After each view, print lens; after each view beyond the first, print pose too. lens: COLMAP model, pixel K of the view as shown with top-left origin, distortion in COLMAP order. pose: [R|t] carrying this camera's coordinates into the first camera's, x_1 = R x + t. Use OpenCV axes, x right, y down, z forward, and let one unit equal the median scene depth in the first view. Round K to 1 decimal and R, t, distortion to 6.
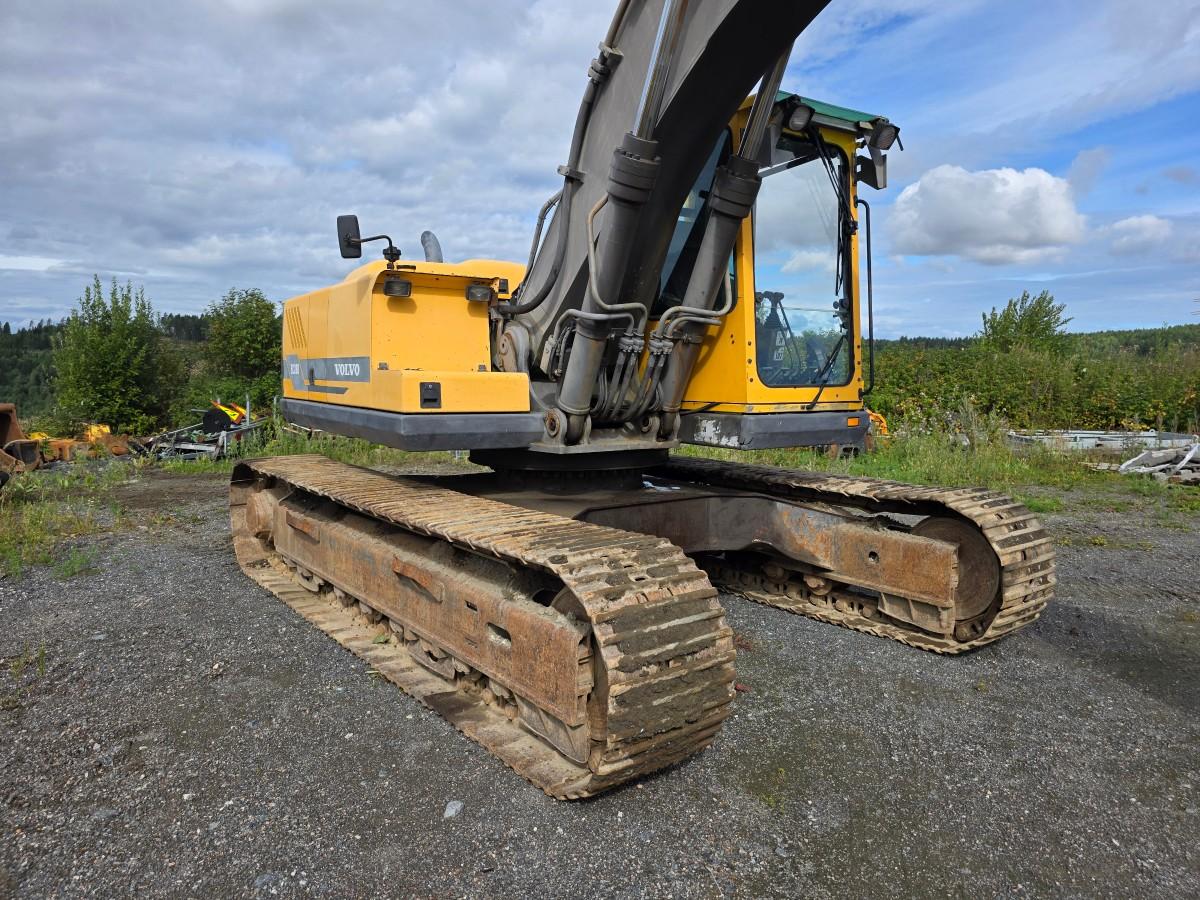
lens RADIAL K [[826.1, 0, 601.4], [0, 826.1, 450.7], [0, 0, 1]] dist [0.058867, -0.049033]
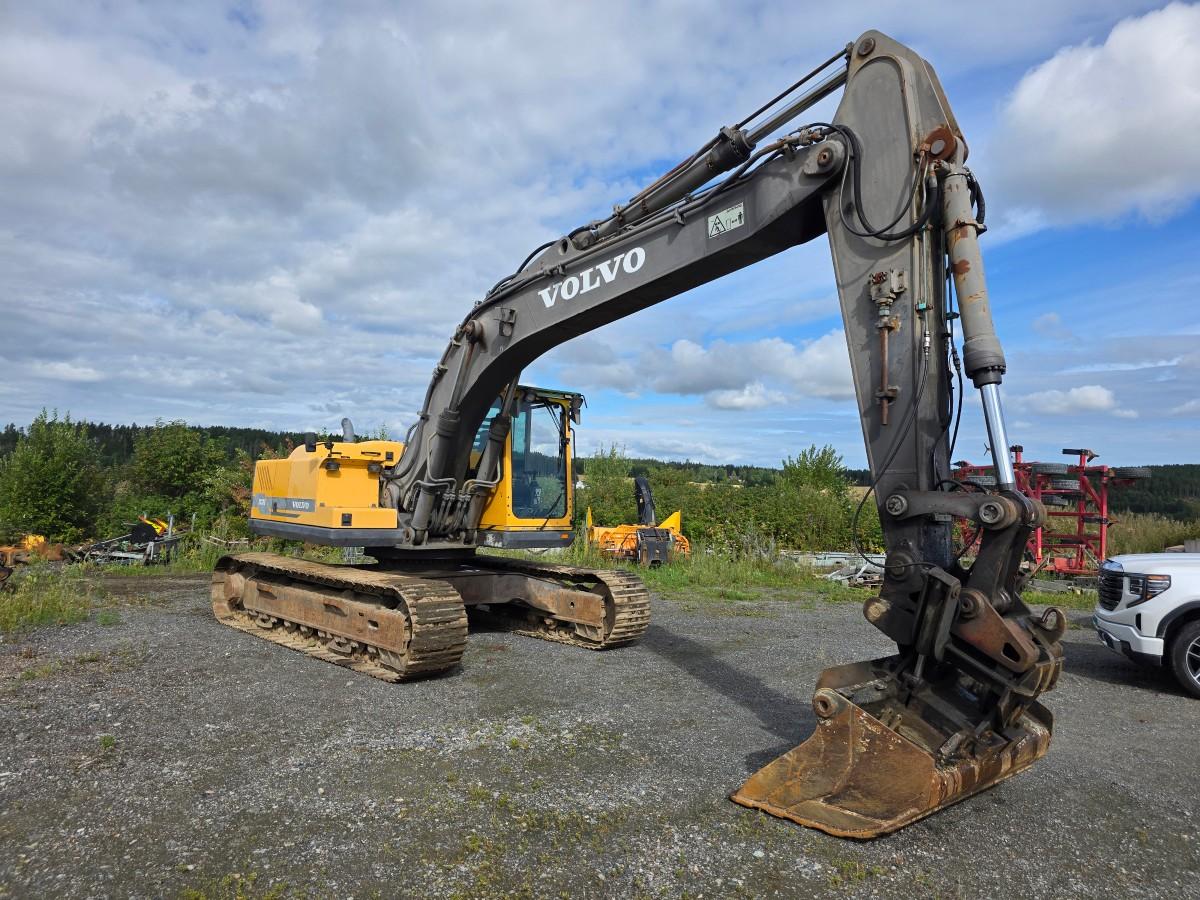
lens RADIAL K [[826.1, 0, 624.7], [0, 826.1, 445.7], [0, 0, 1]] dist [0.058867, -0.049033]
pose [[0.989380, 0.033663, 0.141401, 0.166971], [-0.011934, 0.988340, -0.151795, 0.052725], [-0.144862, 0.148495, 0.978245, -1.070980]]
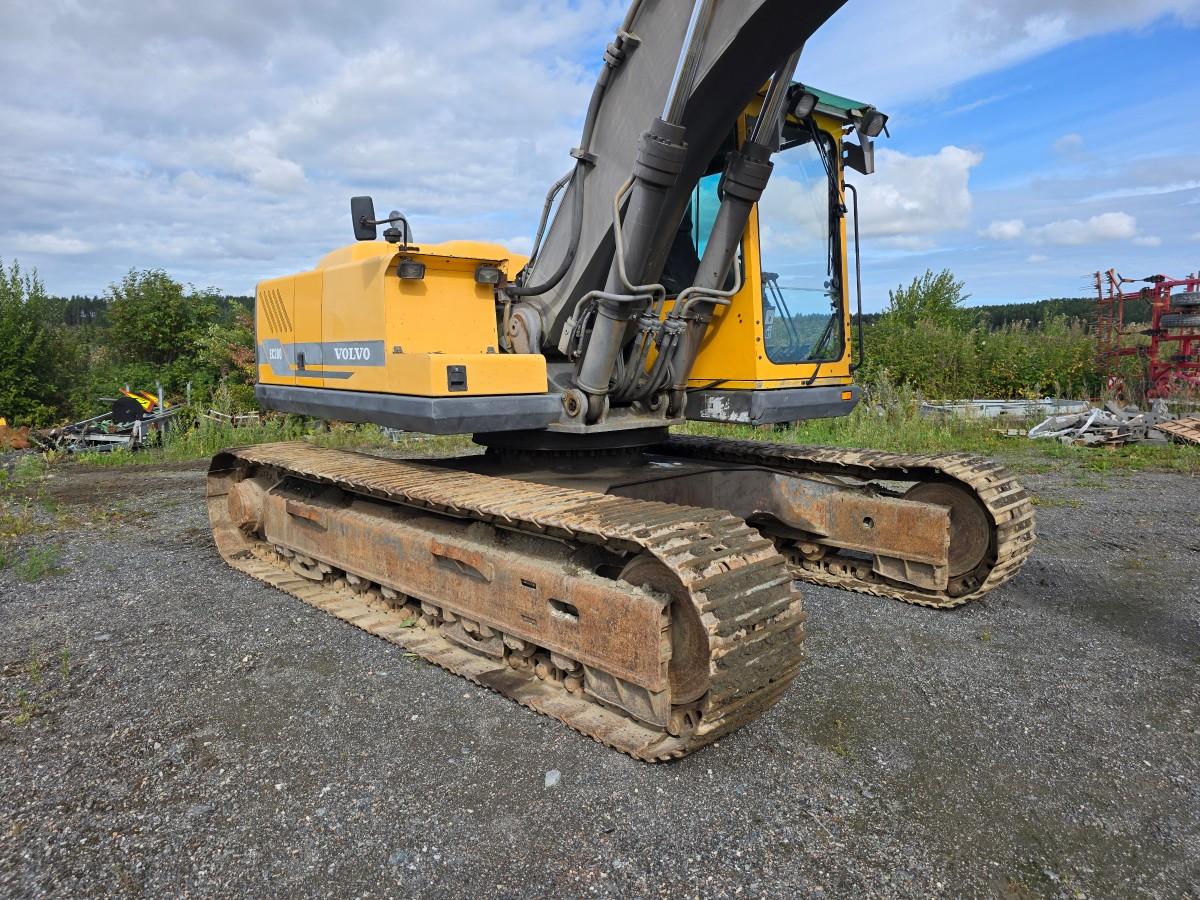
lens RADIAL K [[826.1, 0, 606.3], [0, 826.1, 444.3], [0, 0, 1]] dist [0.058867, -0.049033]
pose [[0.992693, -0.028884, 0.117163, -0.134620], [0.026840, 0.999459, 0.018983, -0.000835], [-0.117648, -0.015700, 0.992931, -0.015151]]
